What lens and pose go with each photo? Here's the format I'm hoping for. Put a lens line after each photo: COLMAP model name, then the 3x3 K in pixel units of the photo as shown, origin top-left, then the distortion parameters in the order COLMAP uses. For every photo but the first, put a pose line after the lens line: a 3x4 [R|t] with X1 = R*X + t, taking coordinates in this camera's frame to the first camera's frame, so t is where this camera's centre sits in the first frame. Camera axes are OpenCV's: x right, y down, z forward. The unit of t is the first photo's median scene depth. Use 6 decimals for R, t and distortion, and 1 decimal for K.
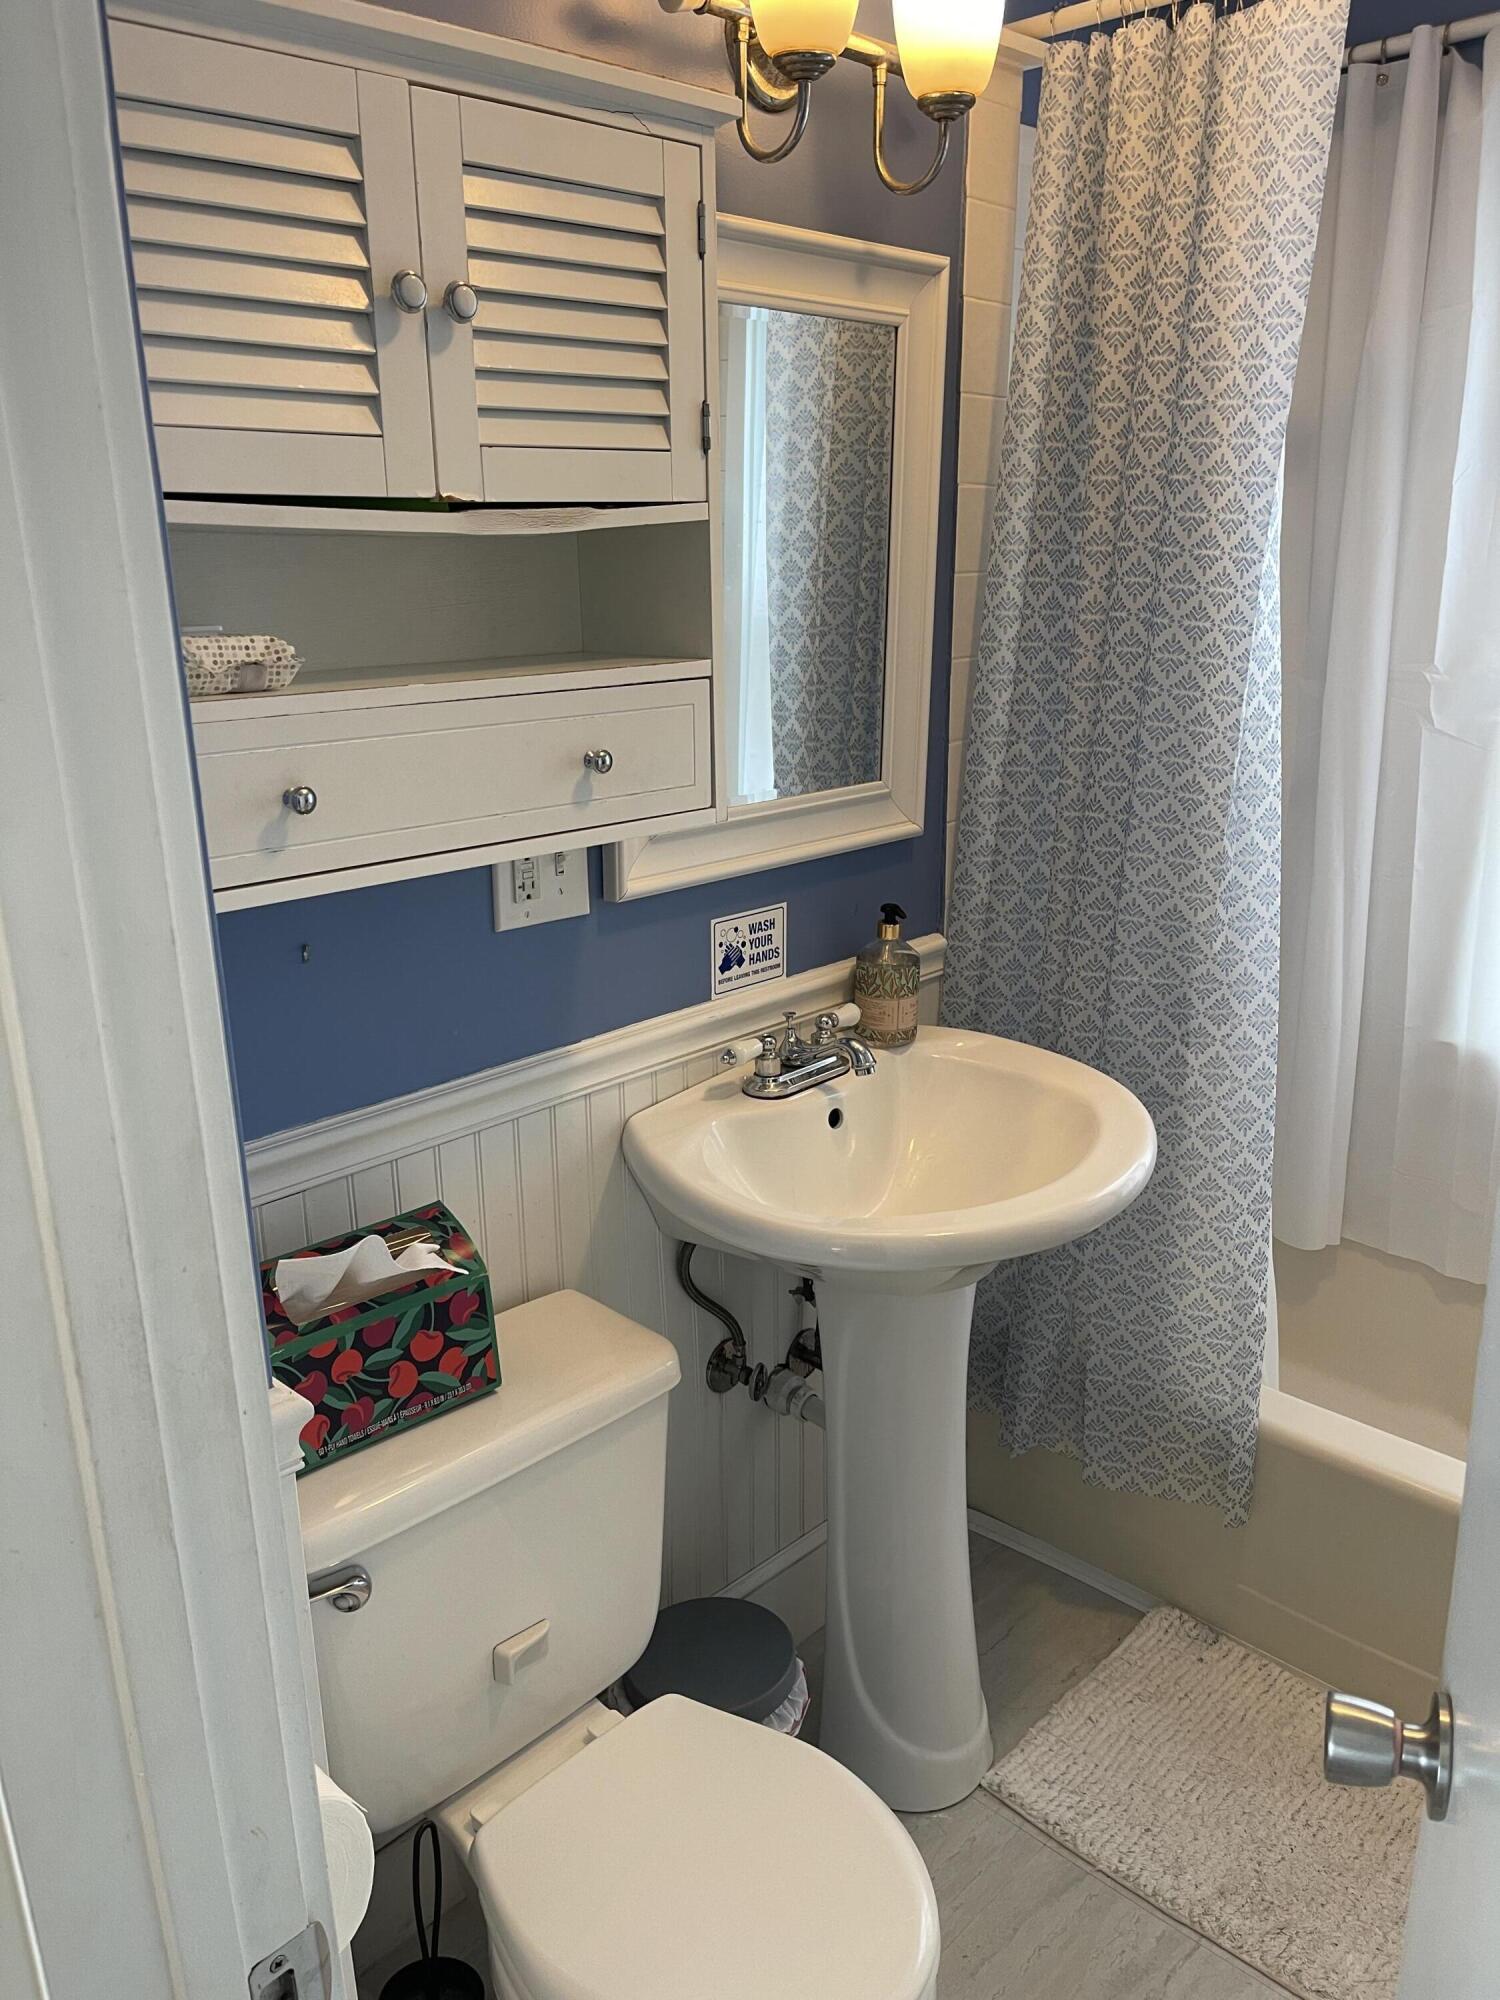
lens RADIAL K [[1500.8, 0, 755.2], [0, 1500.8, 1006.8], [0, 0, 1]] dist [0.061169, -0.081384]
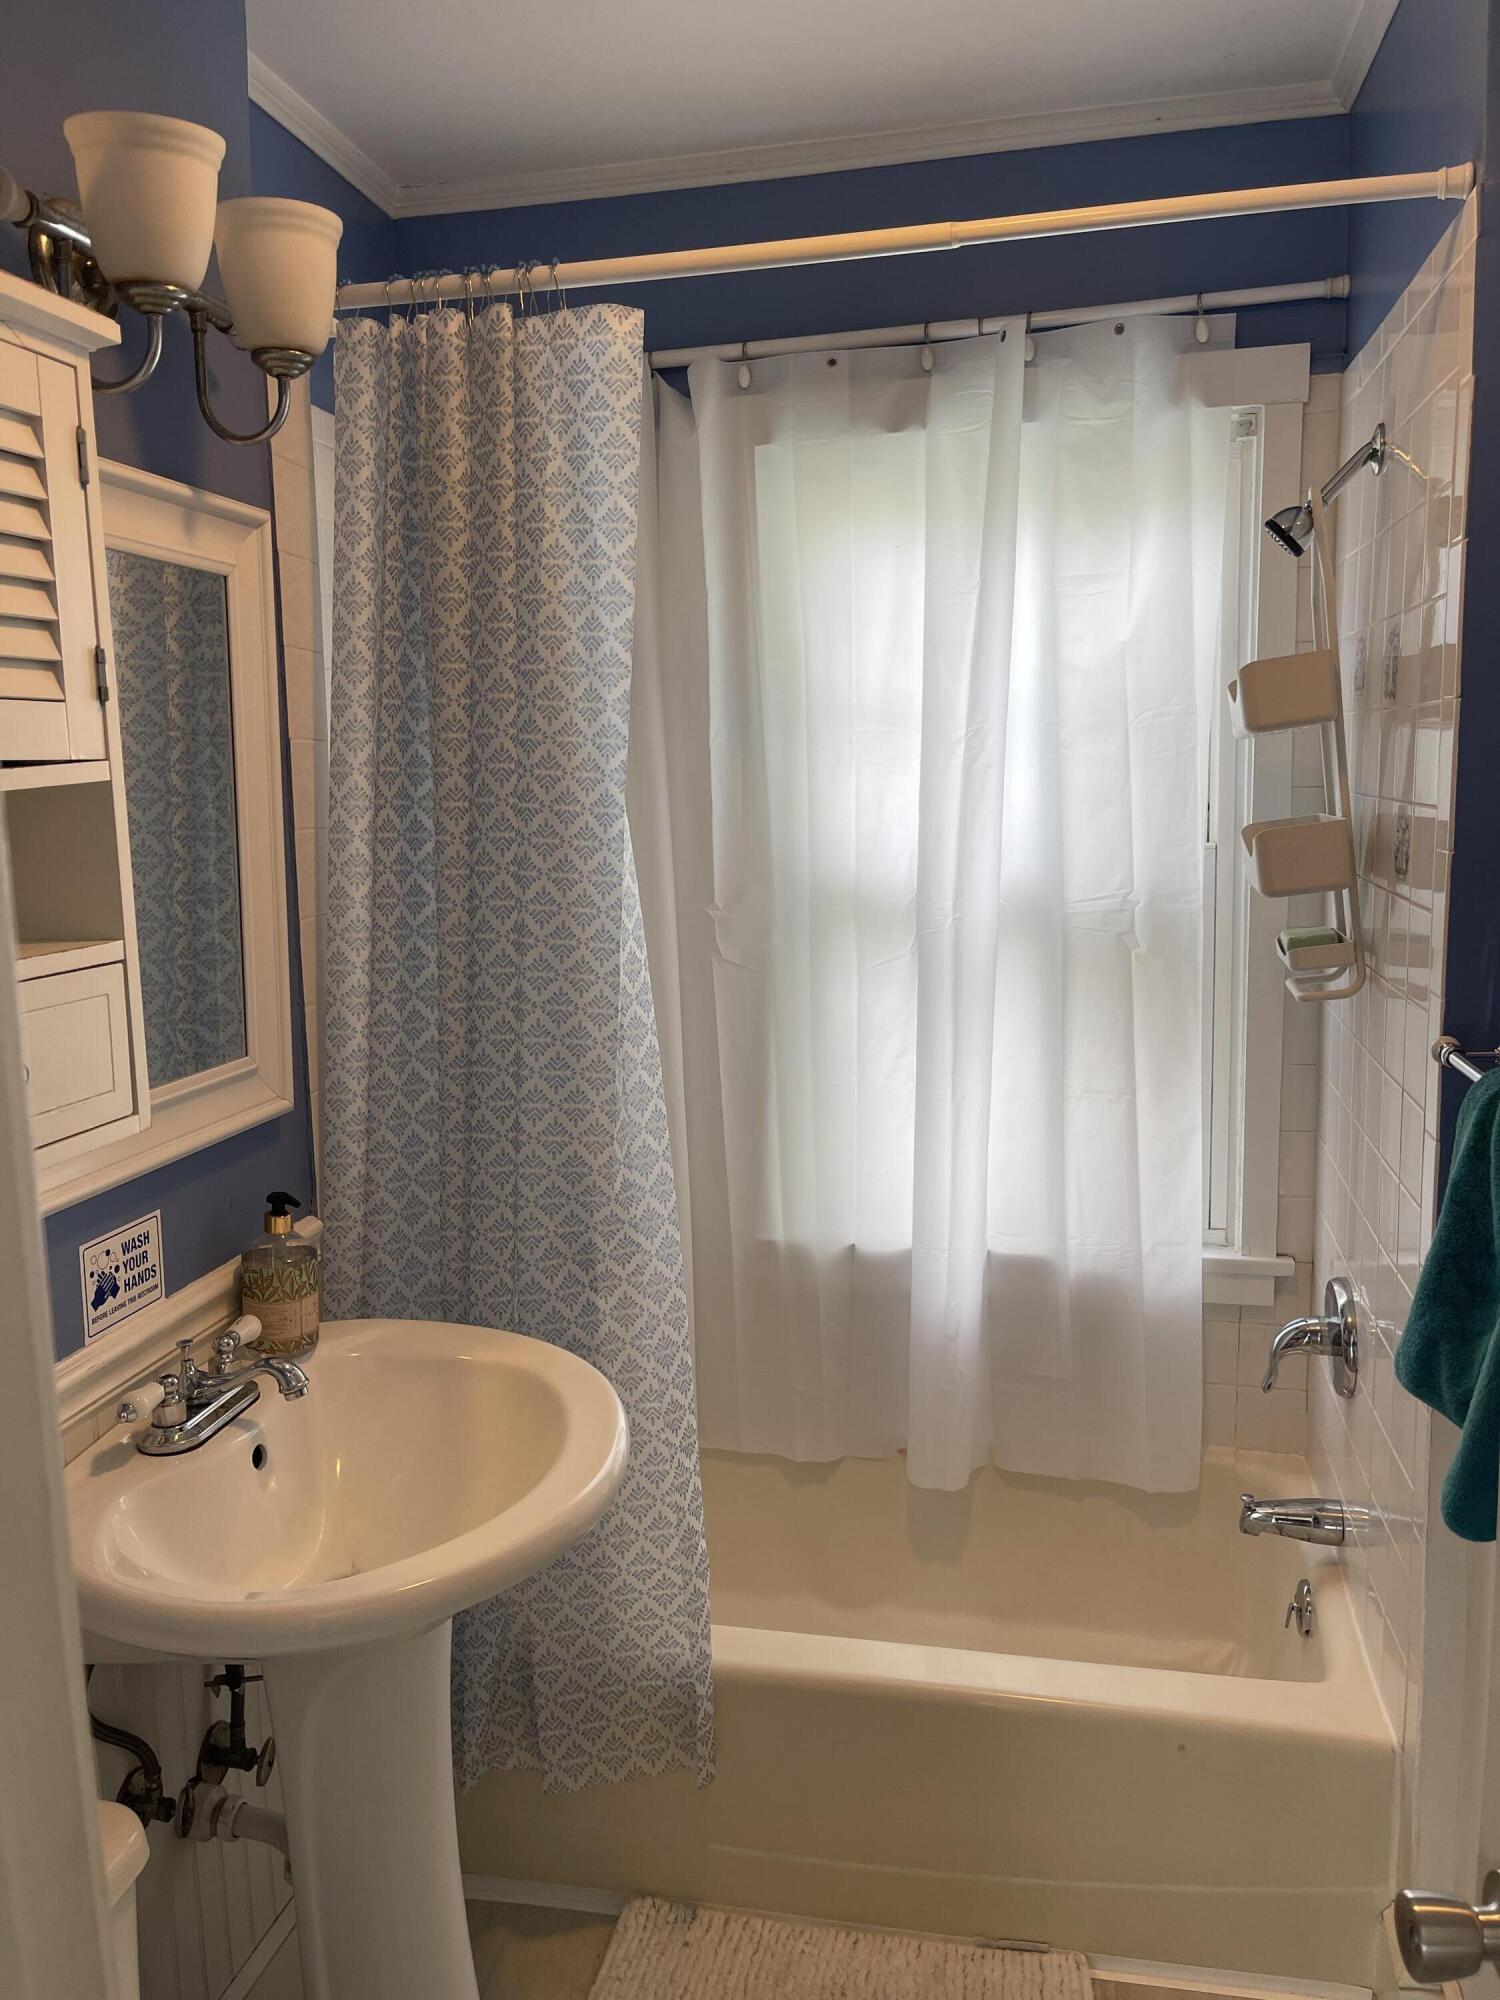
lens RADIAL K [[1500.8, 0, 755.2], [0, 1500.8, 1006.8], [0, 0, 1]] dist [0.061169, -0.081384]
pose [[0.847036, -0.082139, 0.525151, -0.132322], [0.161252, 0.981136, -0.106630, -0.036734], [-0.506486, 0.175001, 0.844302, 0.092717]]
